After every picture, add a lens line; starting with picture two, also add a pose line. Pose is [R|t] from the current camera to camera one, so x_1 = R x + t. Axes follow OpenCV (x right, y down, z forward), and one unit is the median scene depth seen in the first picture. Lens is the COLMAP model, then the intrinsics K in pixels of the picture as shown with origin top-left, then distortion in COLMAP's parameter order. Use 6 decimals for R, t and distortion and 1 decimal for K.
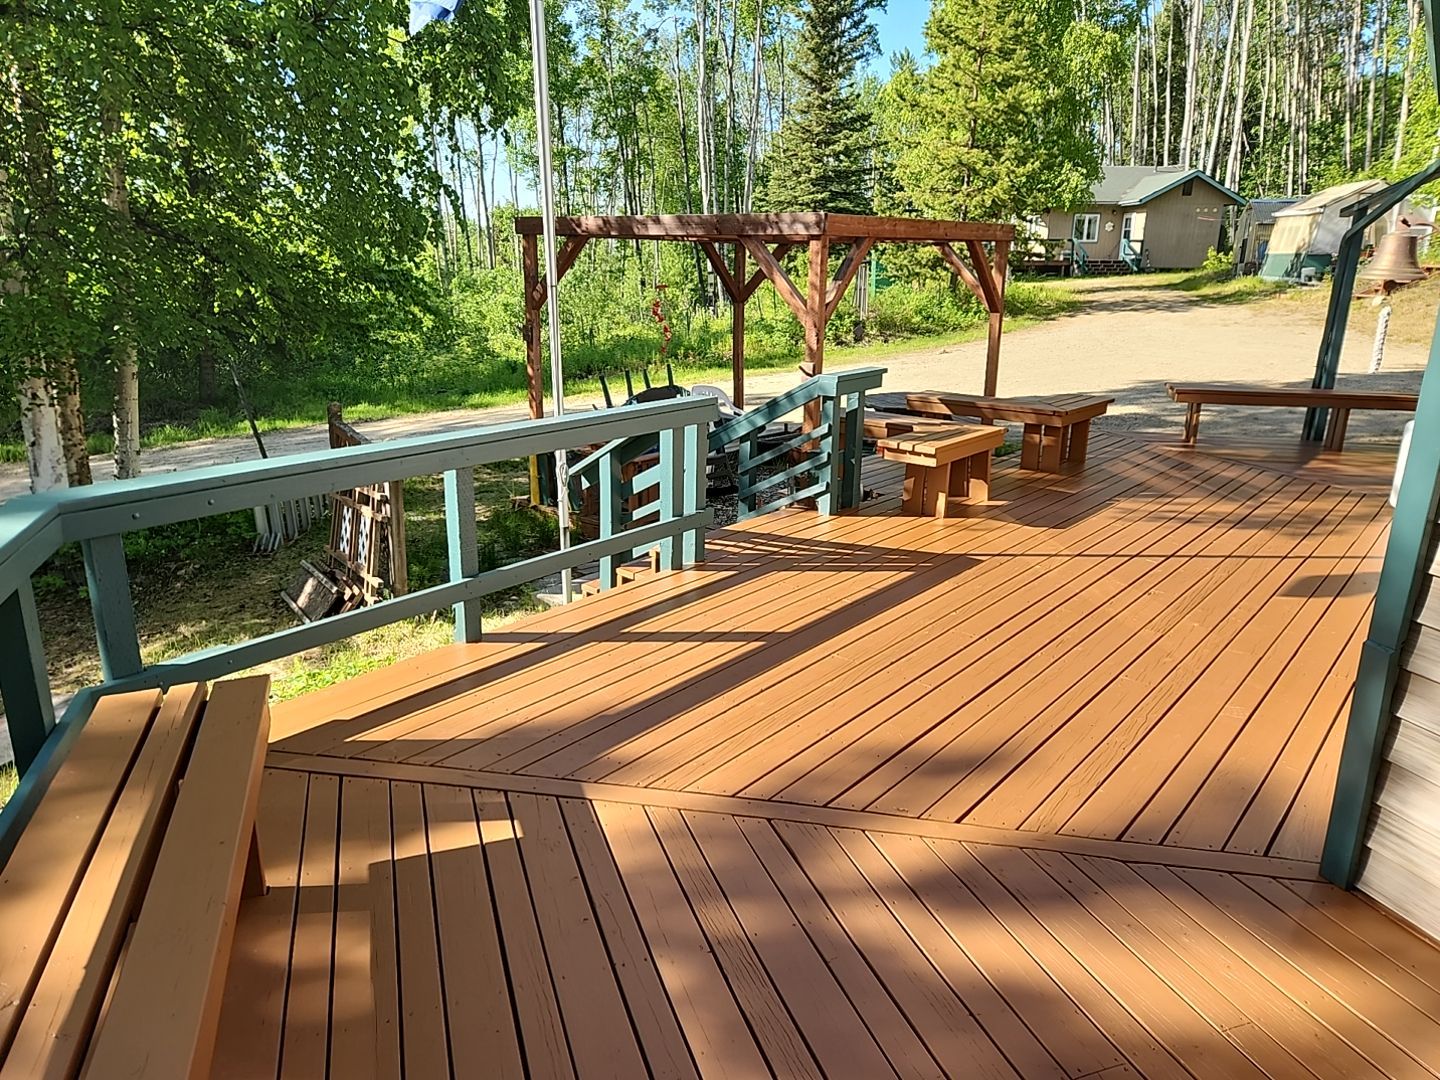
lens RADIAL K [[966.3, 0, 720.0], [0, 966.3, 540.0], [0, 0, 1]] dist [0.066906, -0.060516]
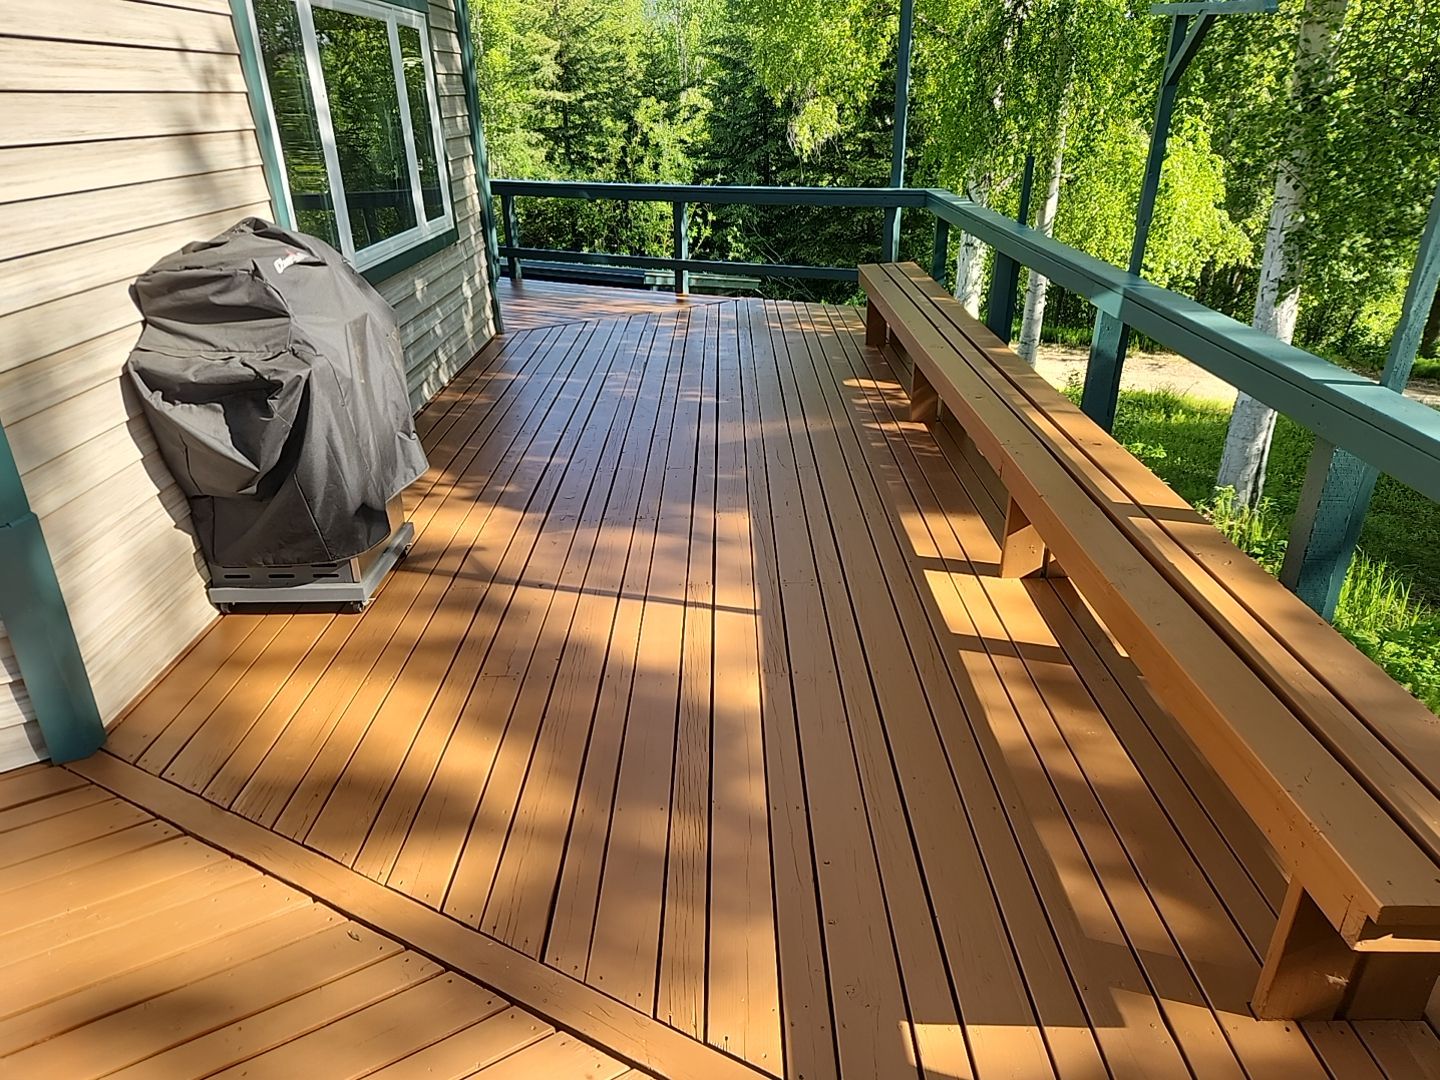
lens RADIAL K [[966.3, 0, 720.0], [0, 966.3, 540.0], [0, 0, 1]] dist [0.066906, -0.060516]
pose [[-0.942286, -0.129294, 0.308838, -0.282305], [0.109451, 0.752792, 0.649095, -0.427627], [-0.316414, 0.645436, -0.695194, 1.454617]]
